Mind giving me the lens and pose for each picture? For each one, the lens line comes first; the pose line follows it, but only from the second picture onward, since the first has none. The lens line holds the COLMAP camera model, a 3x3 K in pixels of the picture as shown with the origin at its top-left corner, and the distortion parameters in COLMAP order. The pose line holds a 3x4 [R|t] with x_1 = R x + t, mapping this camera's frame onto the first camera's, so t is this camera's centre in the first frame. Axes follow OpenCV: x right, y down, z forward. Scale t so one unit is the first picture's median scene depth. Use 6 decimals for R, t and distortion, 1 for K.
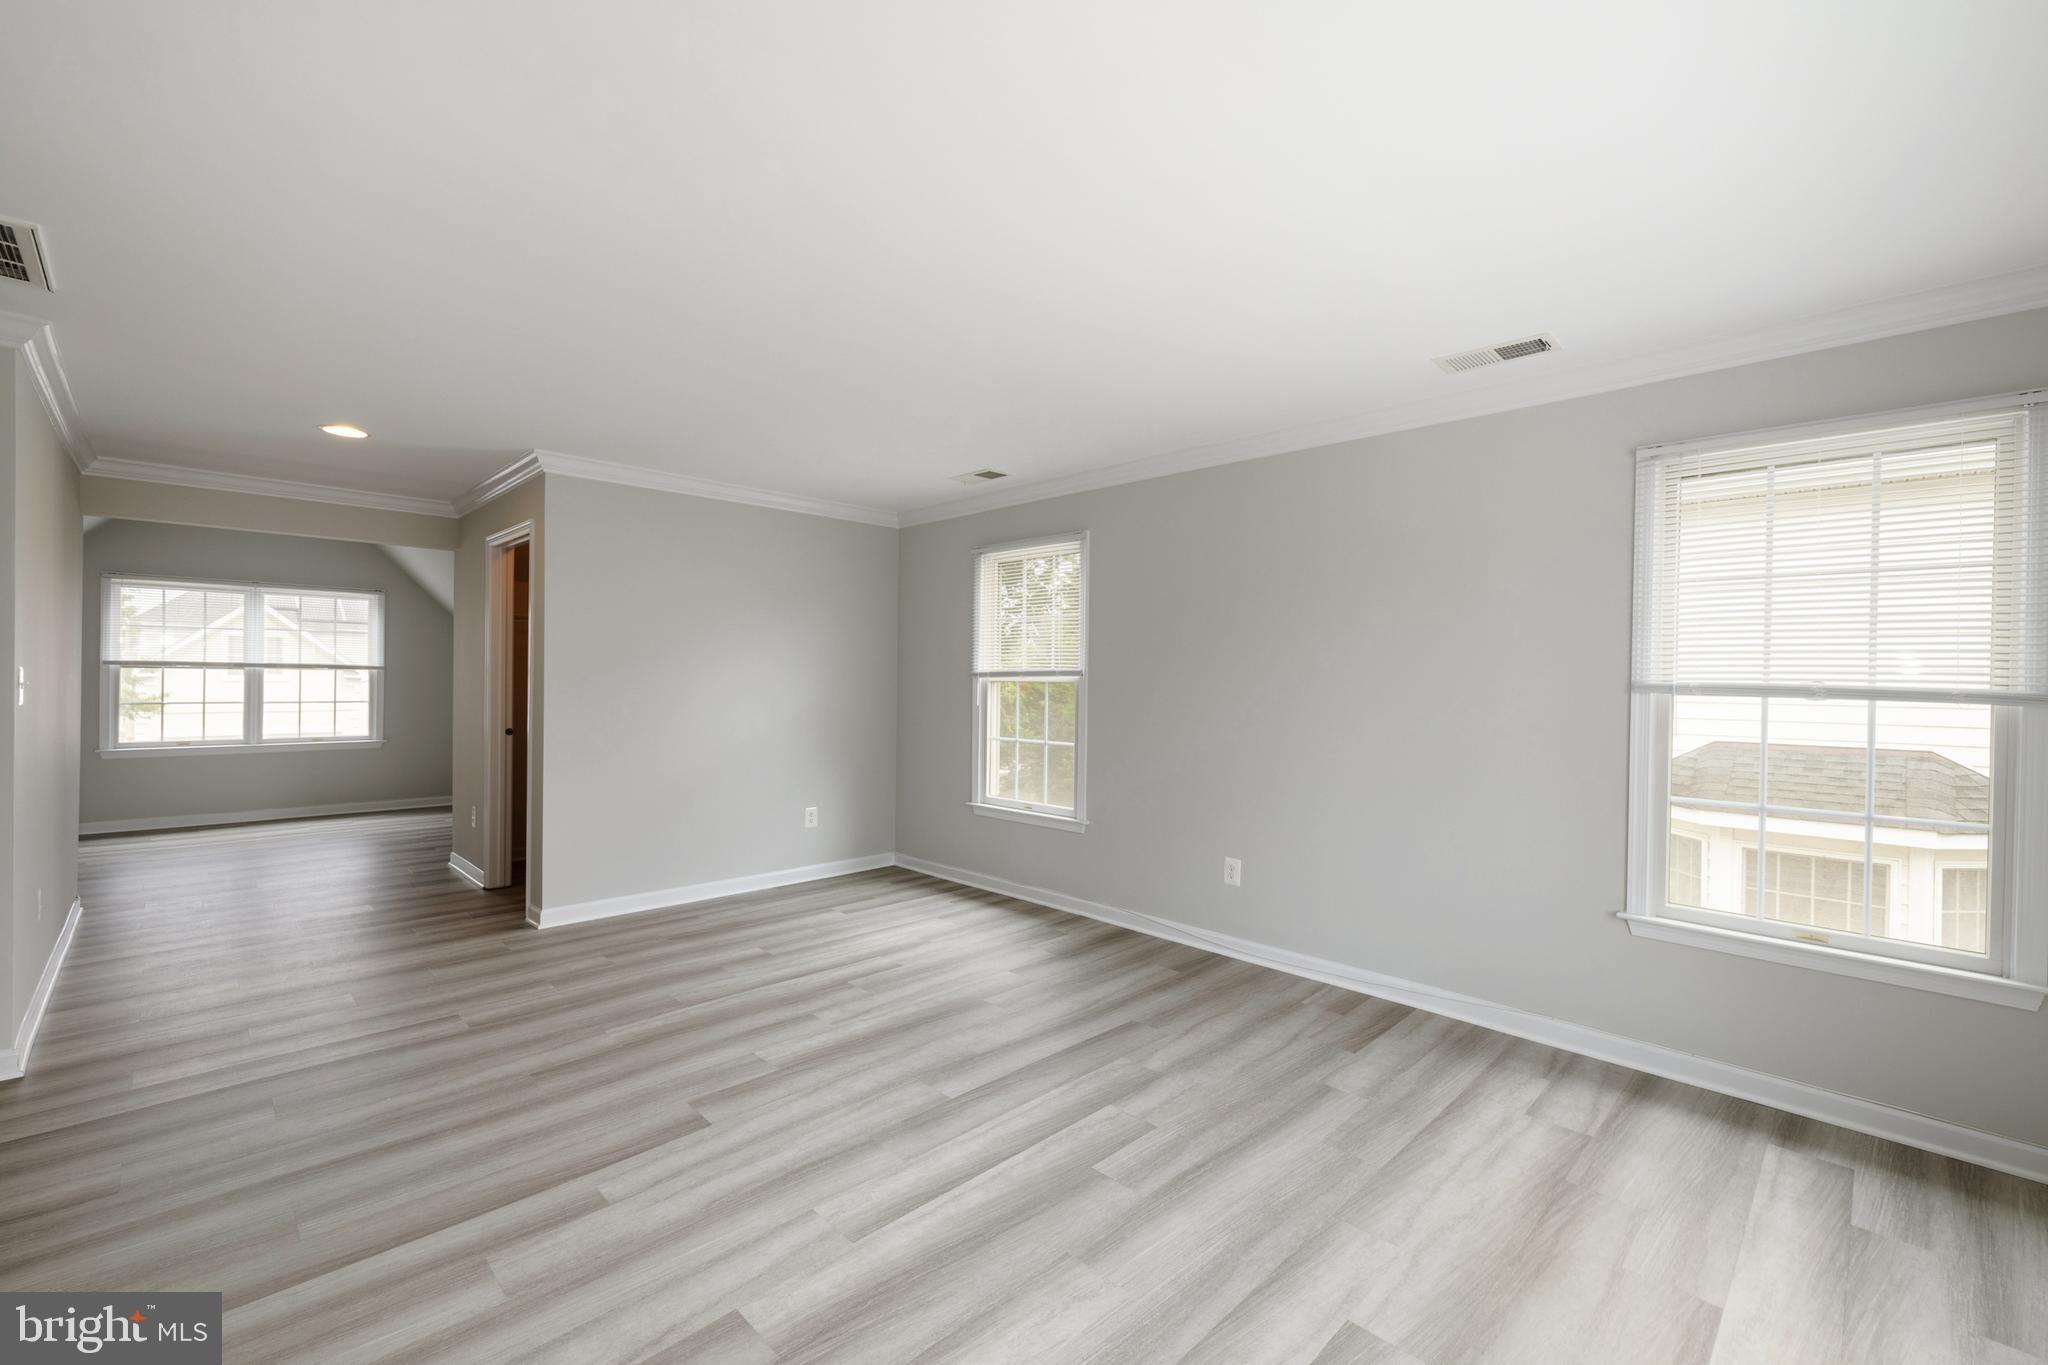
lens RADIAL K [[861.4, 0, 1030.0], [0, 861.4, 679.9], [0, 0, 1]] dist [0.001705, 0.000378]
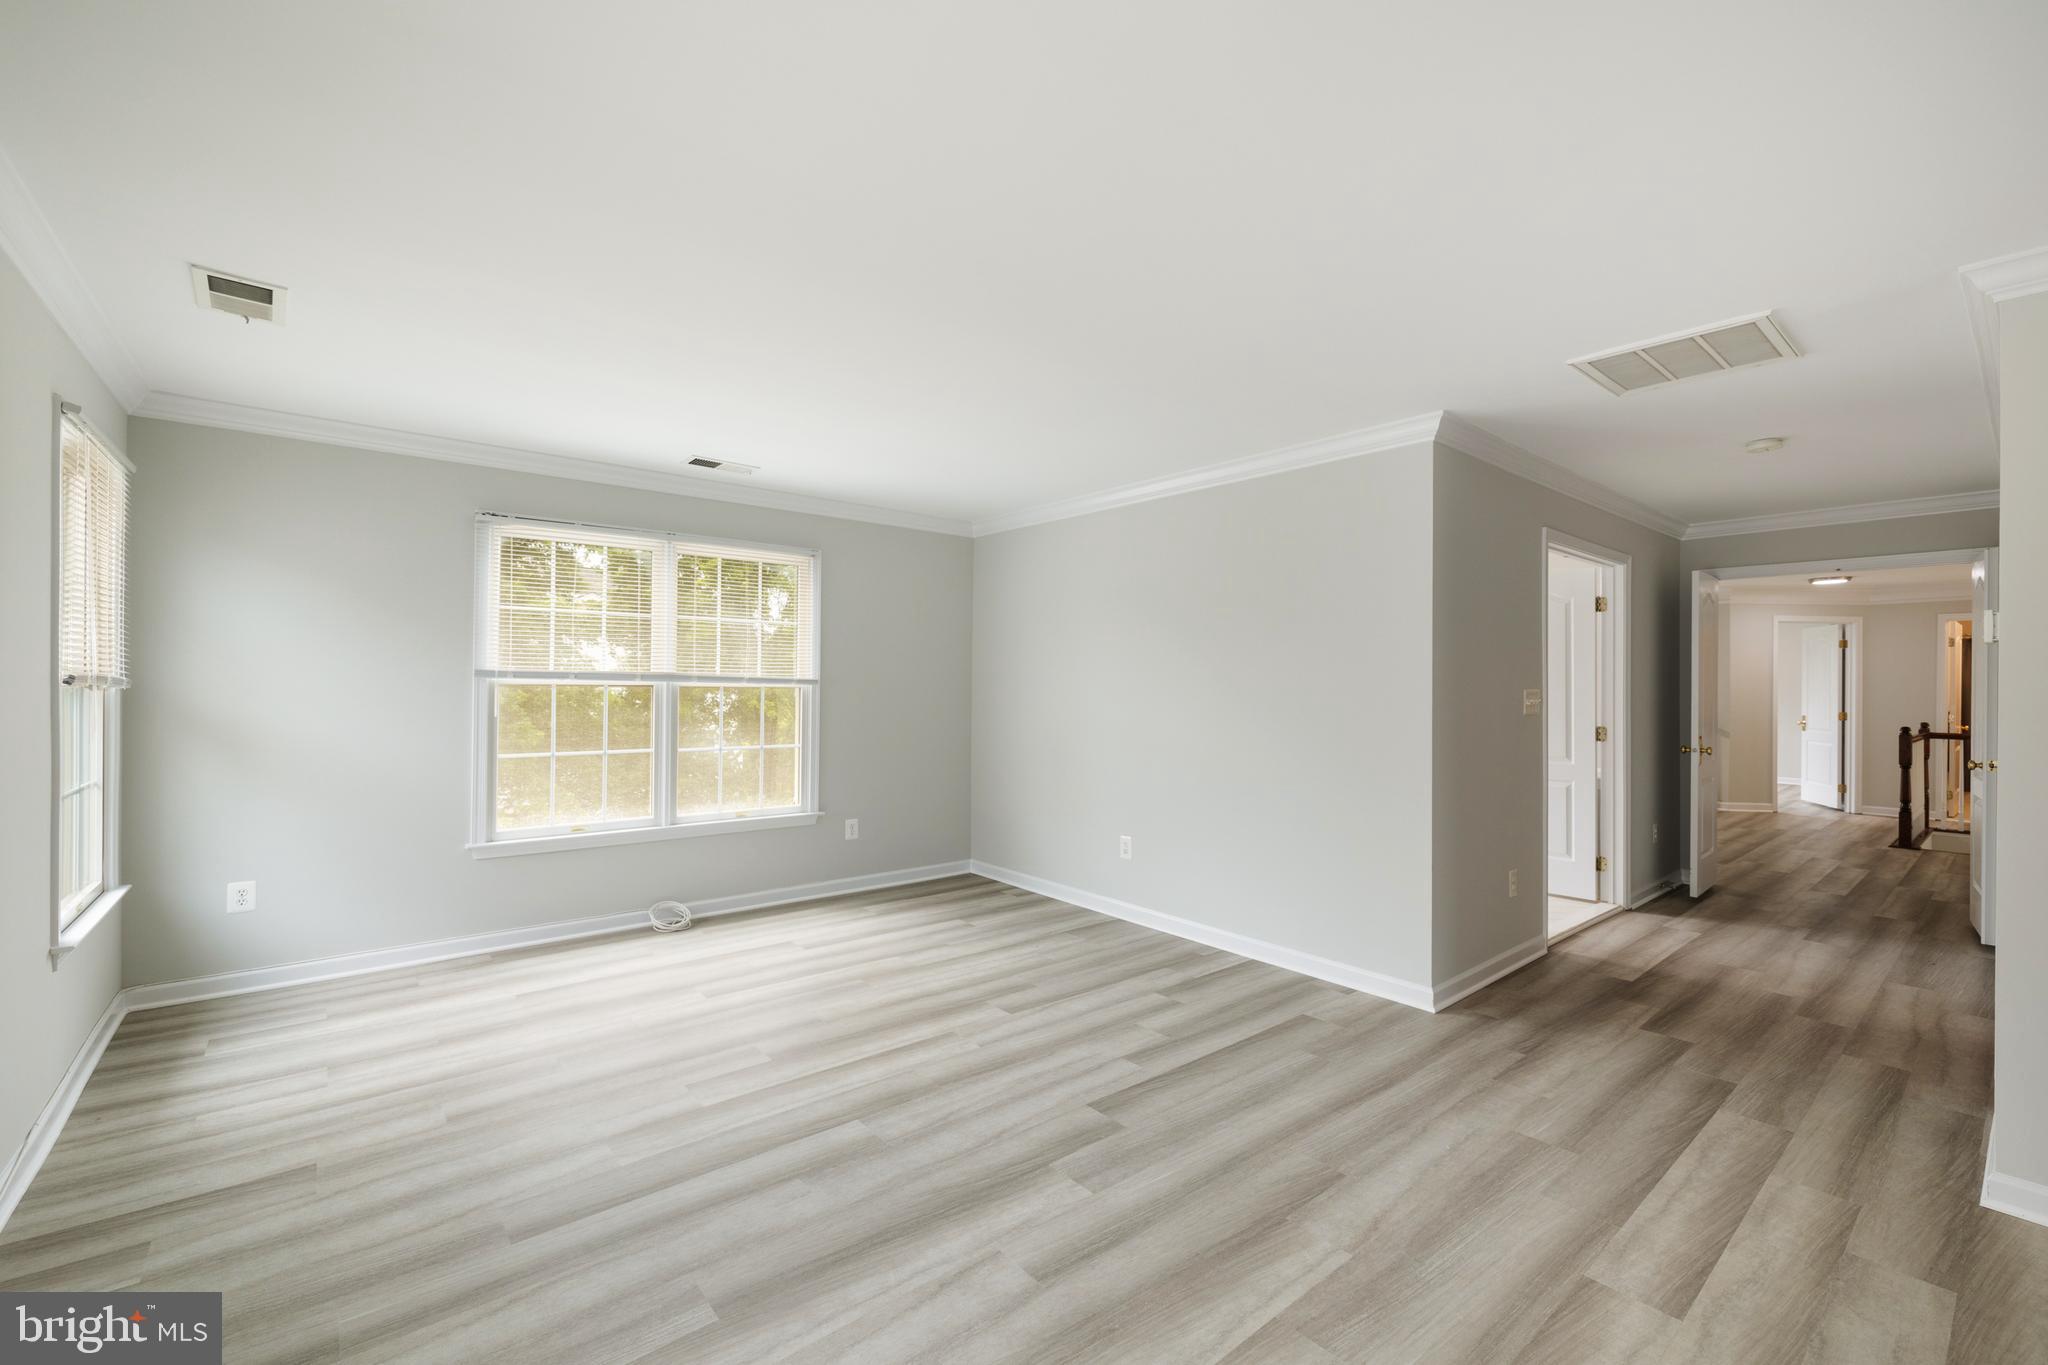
lens RADIAL K [[861.4, 0, 1031.8], [0, 861.4, 681.5], [0, 0, 1]] dist [0.001705, 0.000378]
pose [[-0.996078, -0.021429, 0.085842, -0.287817], [-0.020808, 0.999751, 0.008118, -0.014118], [-0.085994, 0.006300, -0.996276, 1.559817]]
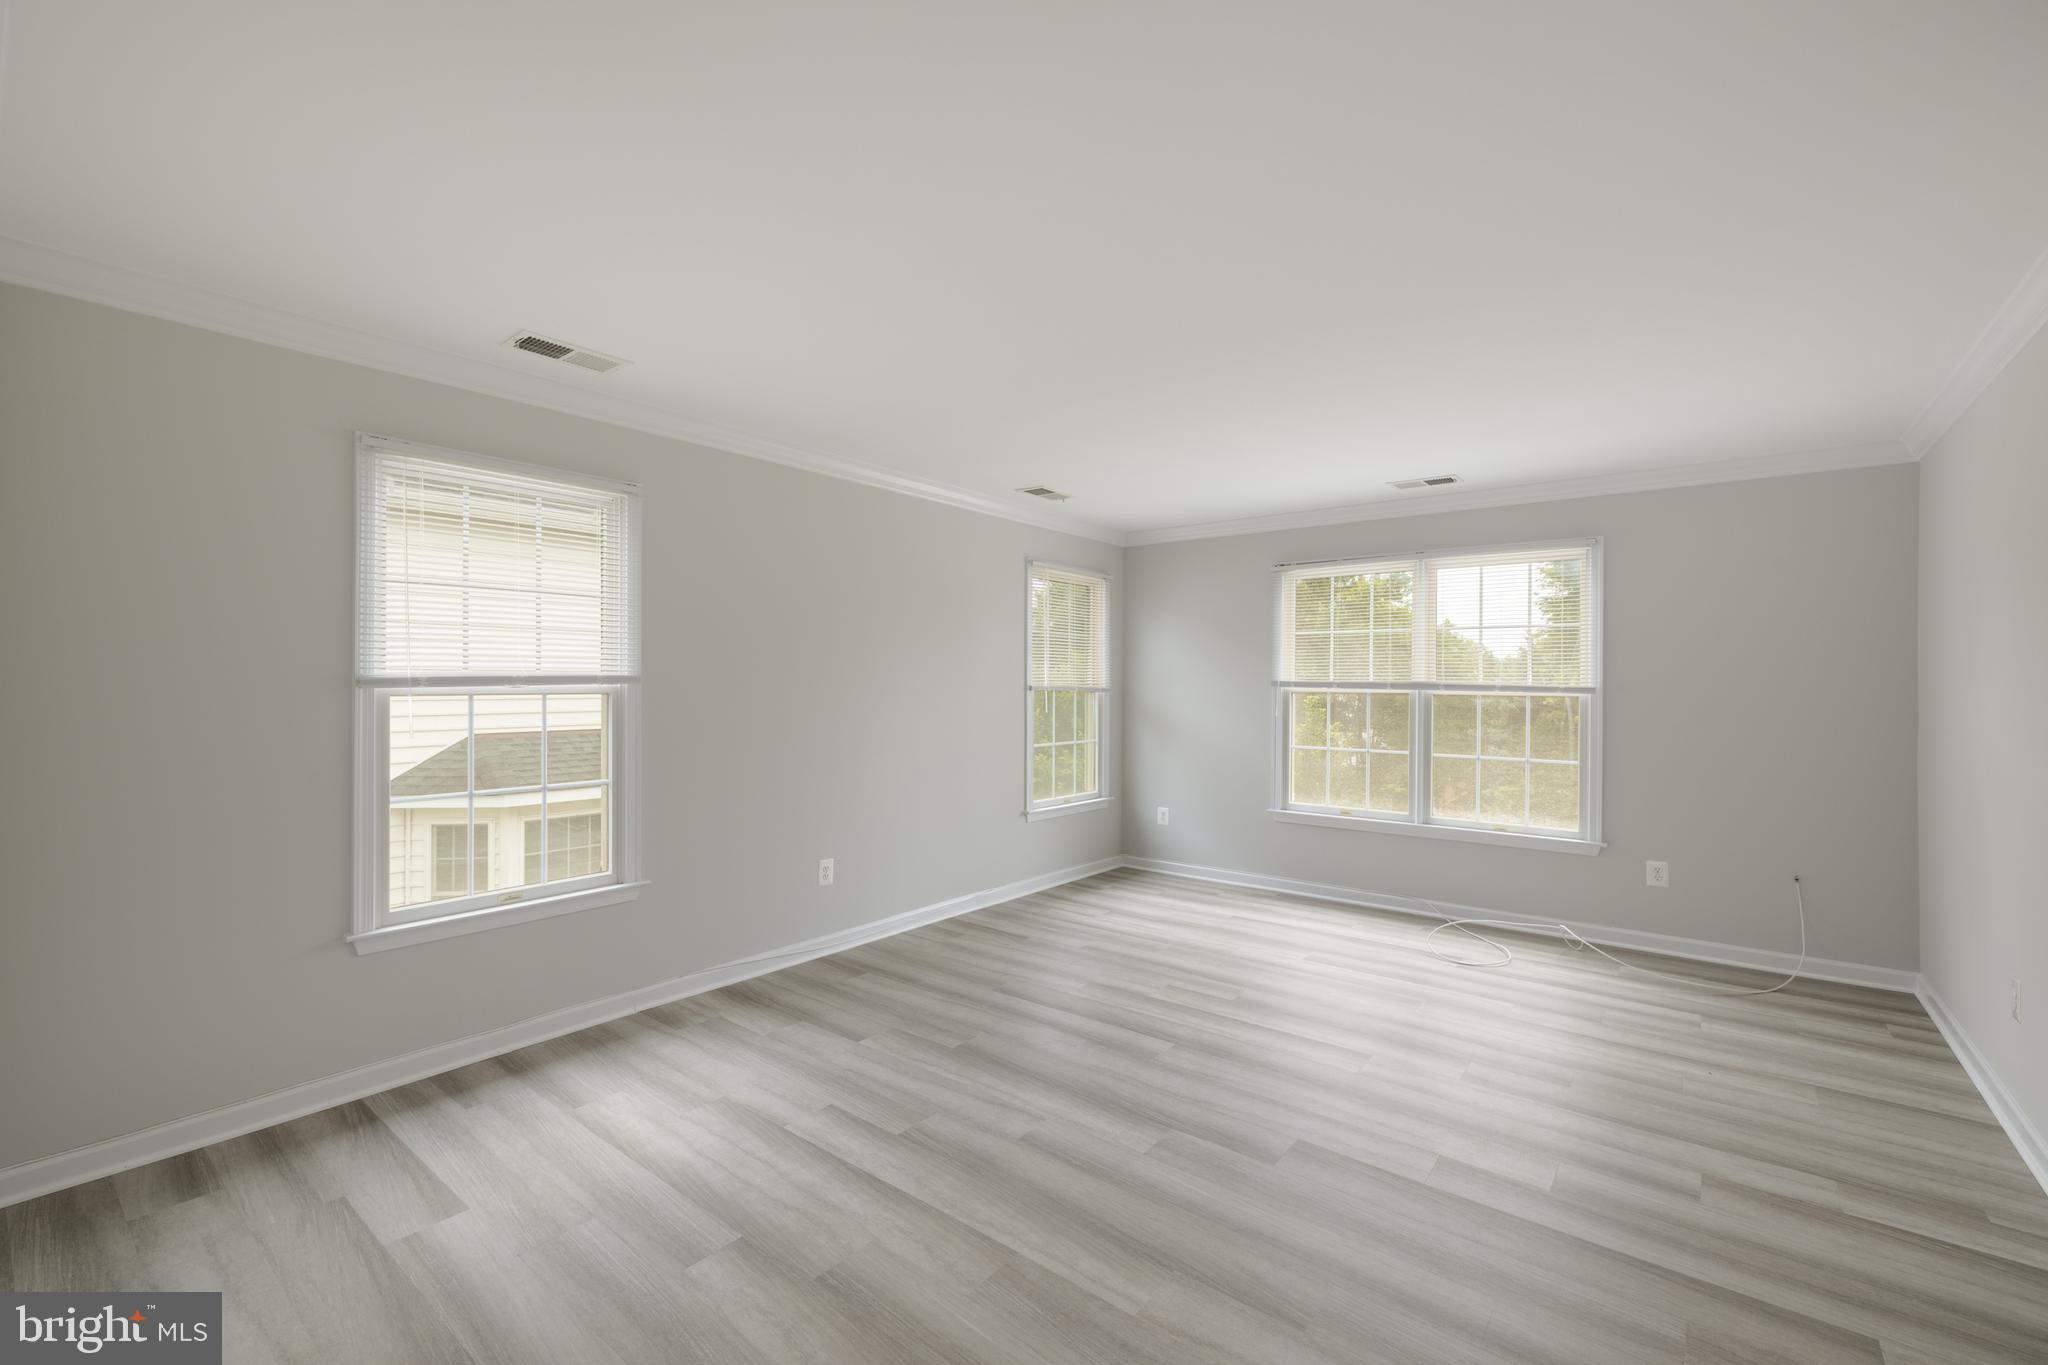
lens RADIAL K [[861.4, 0, 1030.0], [0, 861.4, 681.2], [0, 0, 1]] dist [0.001705, 0.000378]
pose [[-0.120133, -0.008749, 0.992719, -0.993804], [-0.001115, 0.999962, 0.008678, -0.018326], [-0.992757, -0.000065, -0.120138, 1.075875]]
